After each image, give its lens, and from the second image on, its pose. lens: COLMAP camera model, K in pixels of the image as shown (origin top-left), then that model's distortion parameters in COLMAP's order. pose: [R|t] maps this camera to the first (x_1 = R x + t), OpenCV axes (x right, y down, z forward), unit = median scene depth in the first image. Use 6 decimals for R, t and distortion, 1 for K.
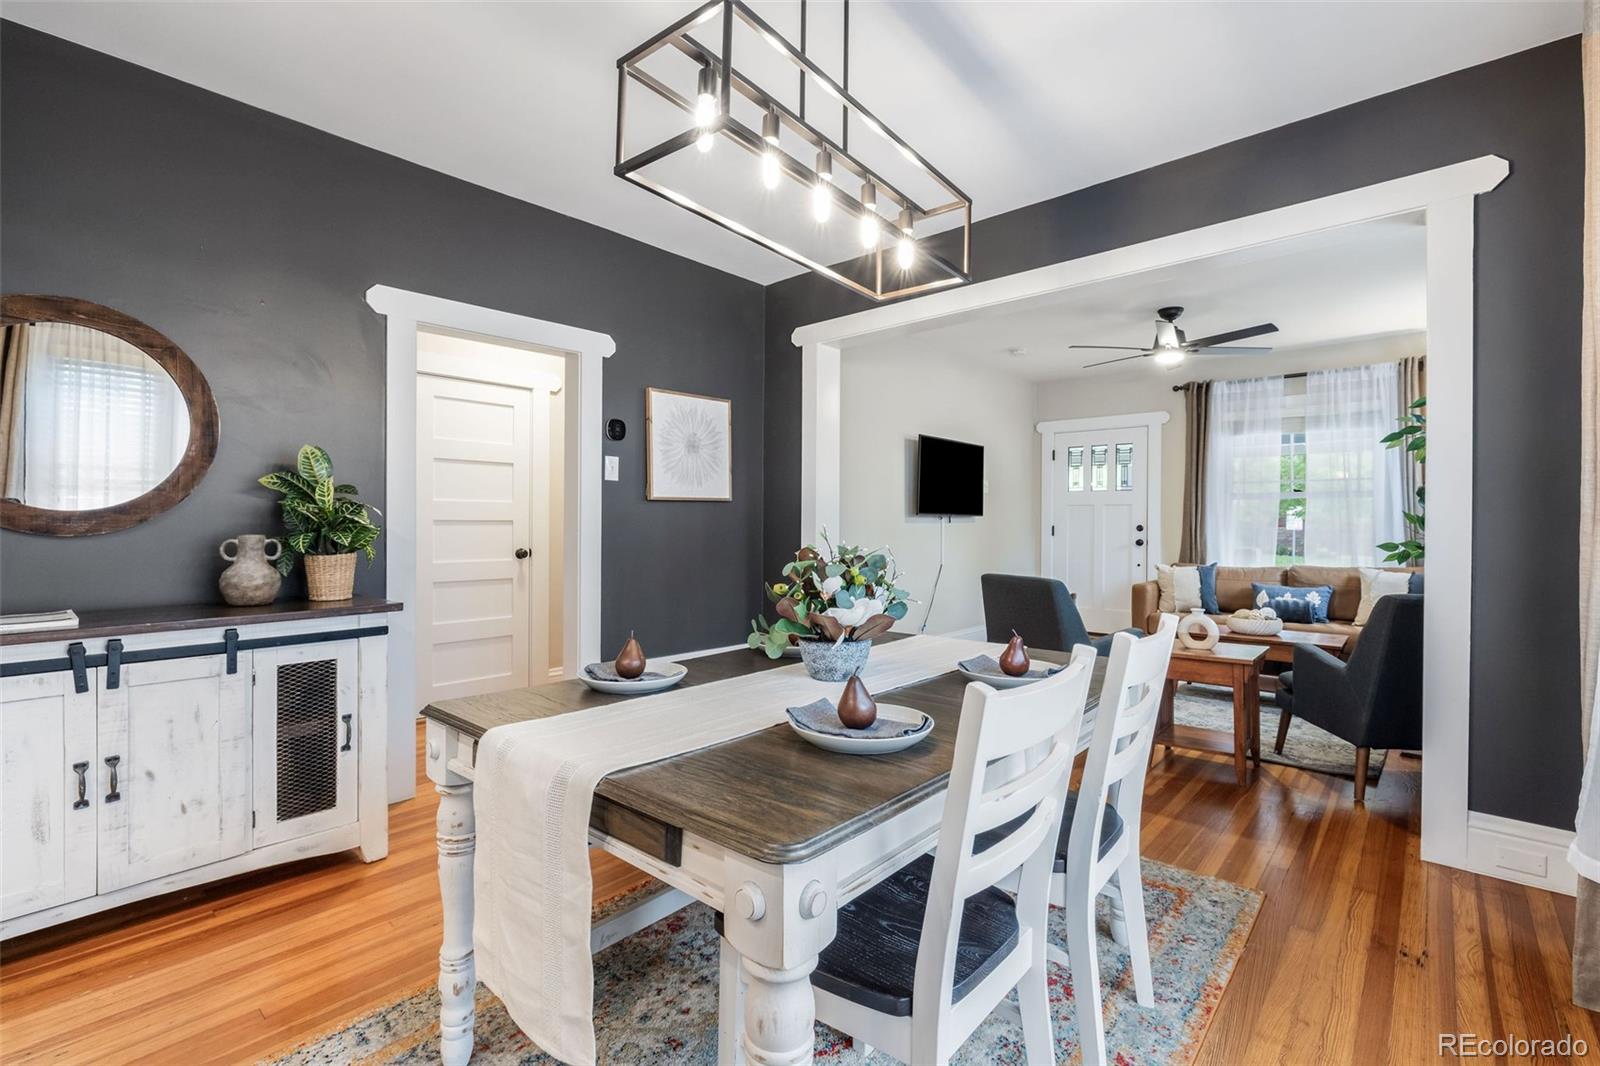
lens RADIAL K [[720.5, 0, 794.9], [0, 720.5, 527.0], [0, 0, 1]] dist [-0.003928, -0.000084]
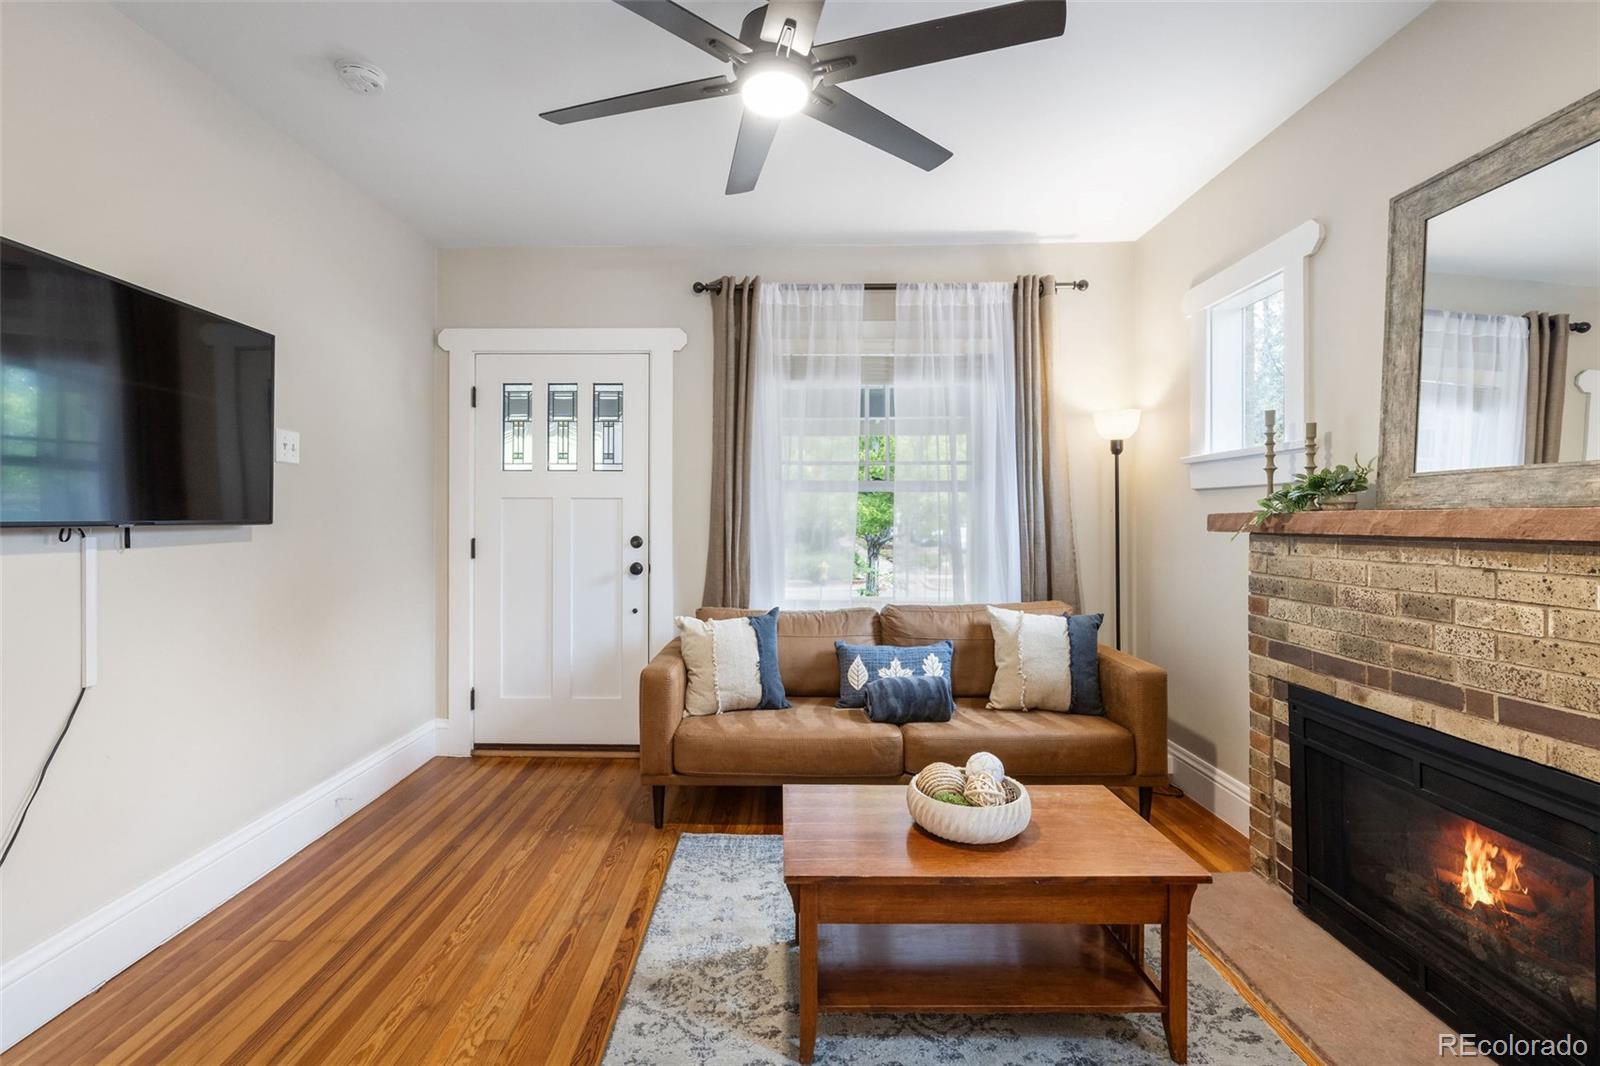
lens RADIAL K [[733.8, 0, 778.3], [0, 733.8, 516.6], [0, 0, 1]] dist [-0.000107, -0.000022]
pose [[0.753302, -0.001185, 0.657673, 0.225635], [0.005632, 0.999973, -0.004650, -0.016135], [-0.657650, 0.007207, 0.753289, 0.587467]]
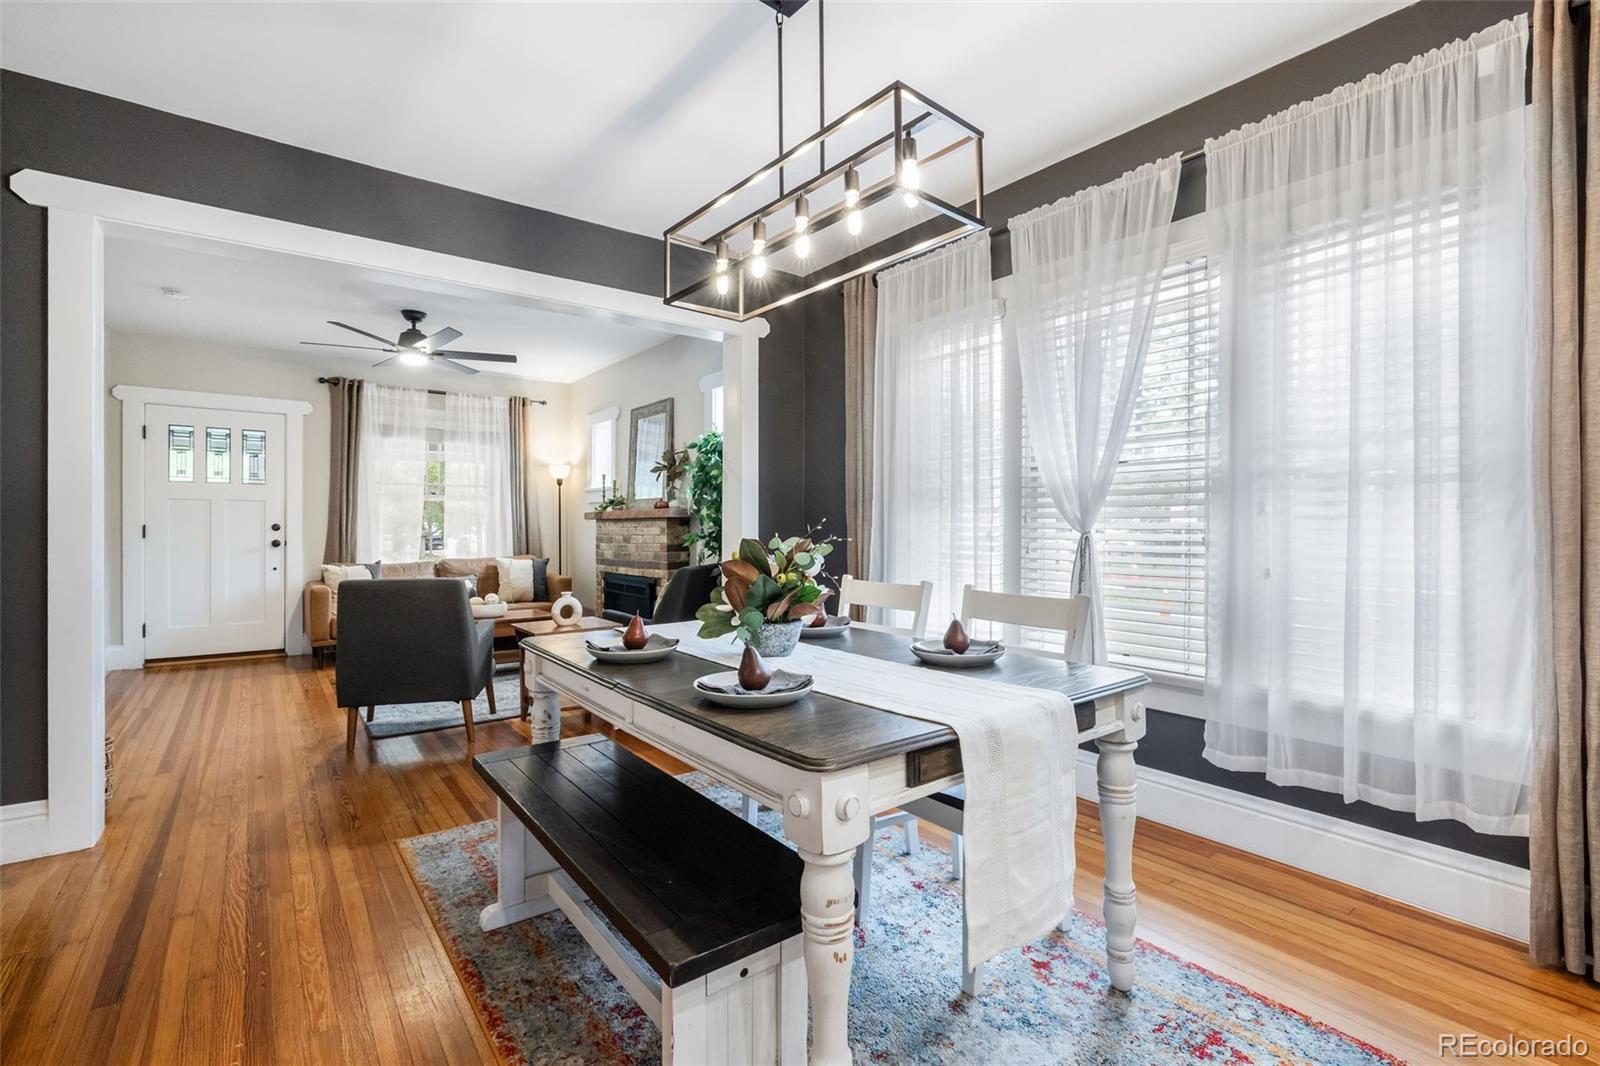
lens RADIAL K [[720.5, 0, 794.9], [0, 720.5, 527.0], [0, 0, 1]] dist [-0.003928, -0.000084]
pose [[0.193522, -0.003142, 0.981091, -0.307154], [0.005238, 0.999984, 0.002169, 0.002761], [-0.981082, 0.004719, 0.193536, 0.222037]]
